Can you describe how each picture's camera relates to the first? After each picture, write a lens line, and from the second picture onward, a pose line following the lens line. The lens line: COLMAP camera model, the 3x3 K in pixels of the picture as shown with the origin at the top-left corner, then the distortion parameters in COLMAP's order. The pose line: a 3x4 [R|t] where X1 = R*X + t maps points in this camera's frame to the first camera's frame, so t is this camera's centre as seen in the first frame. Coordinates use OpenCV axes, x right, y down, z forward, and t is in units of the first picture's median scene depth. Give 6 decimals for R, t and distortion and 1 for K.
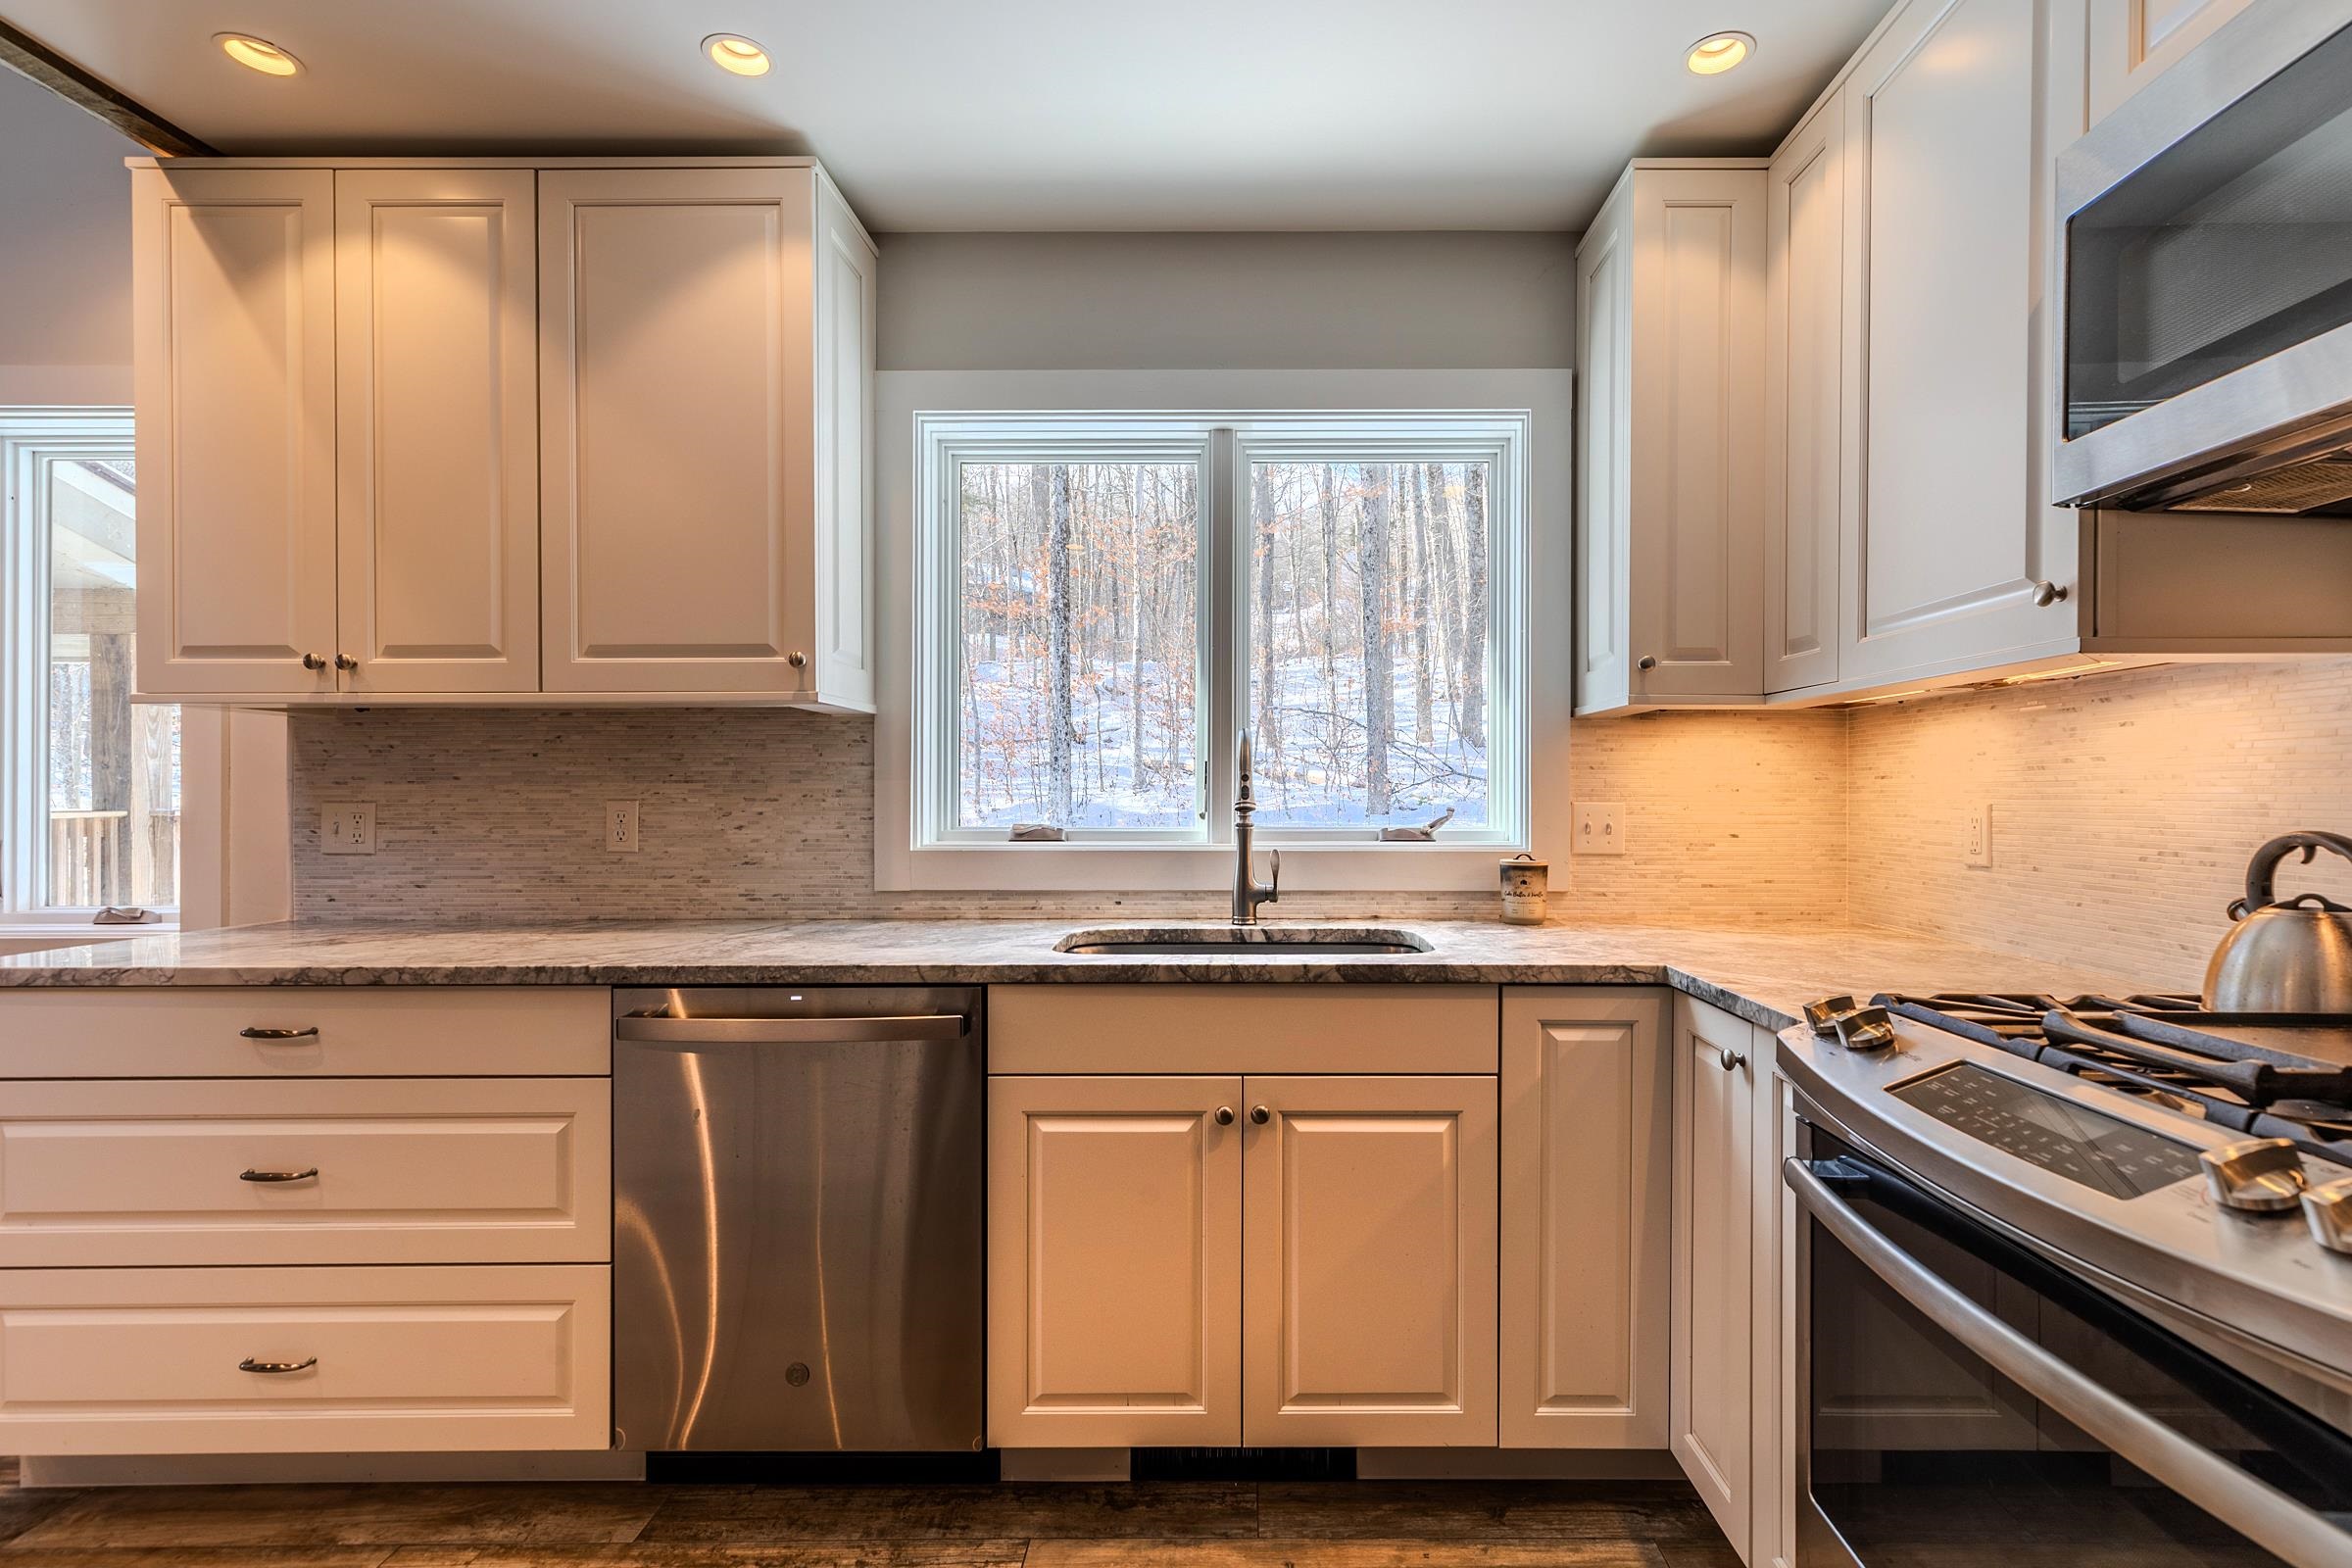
lens RADIAL K [[1051.4, 0, 1177.2], [0, 1051.4, 799.8], [0, 0, 1]] dist [0.000336, 0.000043]
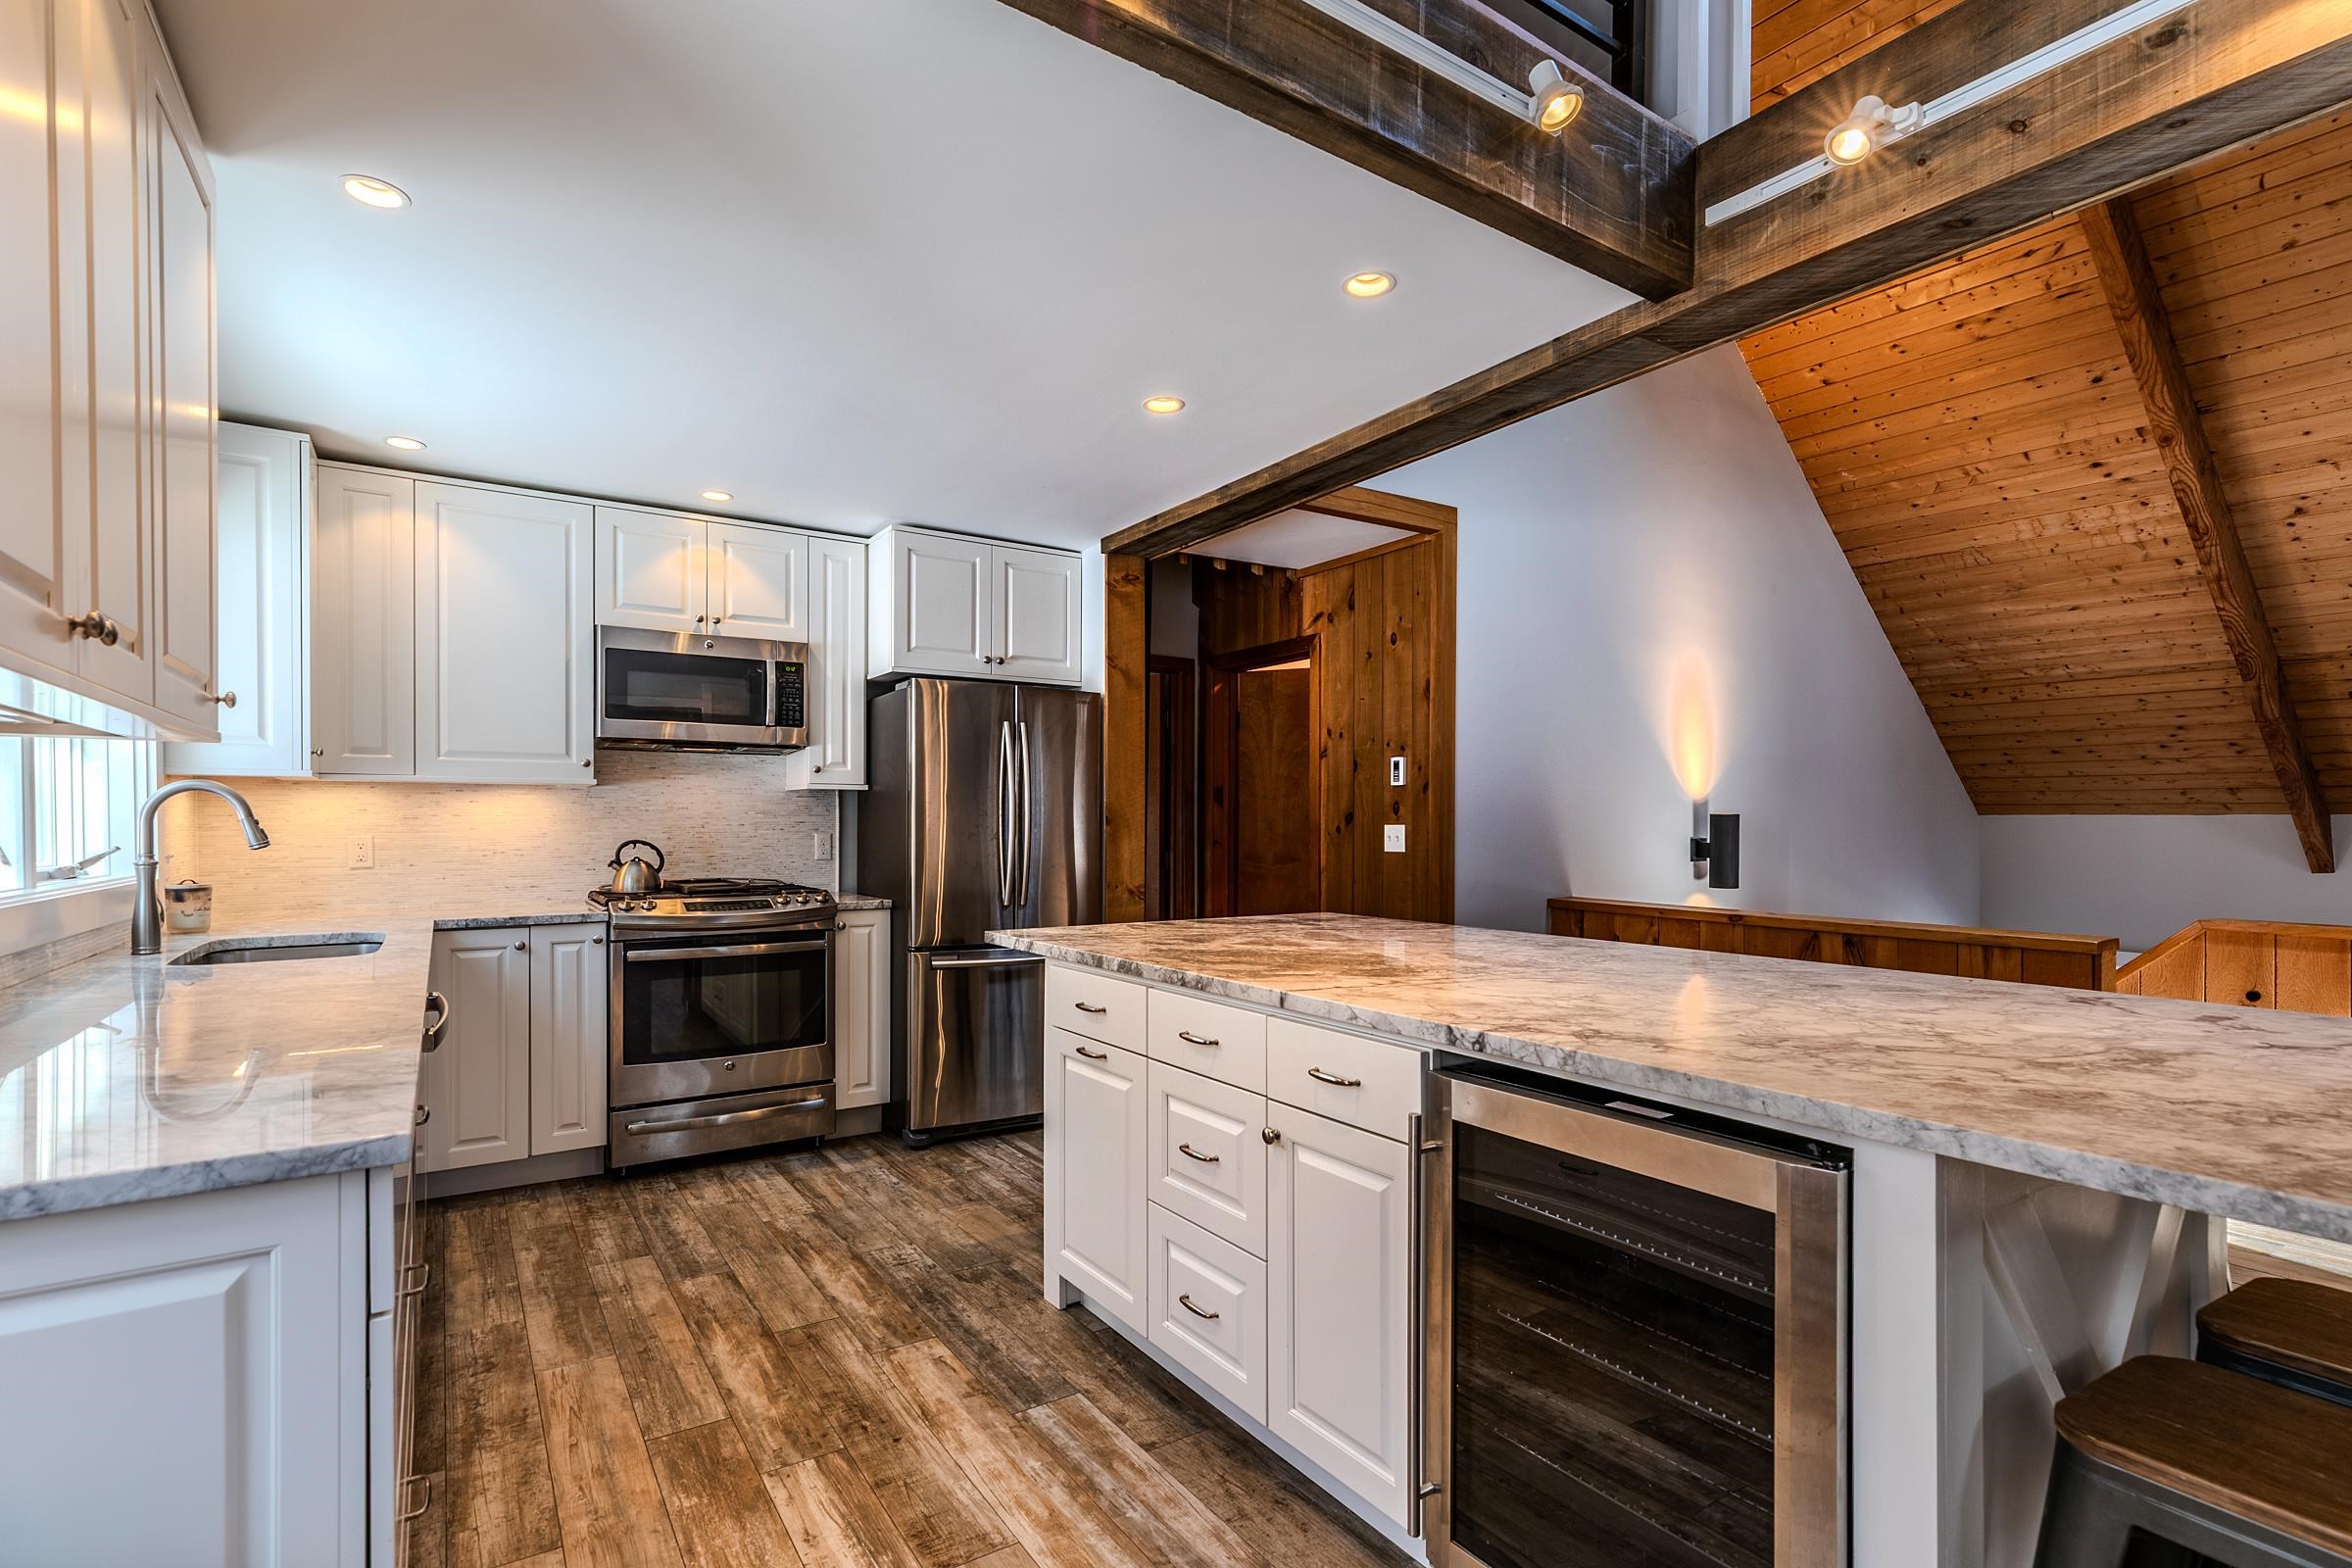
lens RADIAL K [[1091.7, 0, 1163.4], [0, 1091.7, 825.5], [0, 0, 1]] dist [0.001044, 0.000256]
pose [[-0.550587, -0.002236, 0.834775, -1.975656], [0.008876, 0.999924, 0.008533, -0.021306], [-0.834731, 0.012107, -0.550525, 0.996863]]
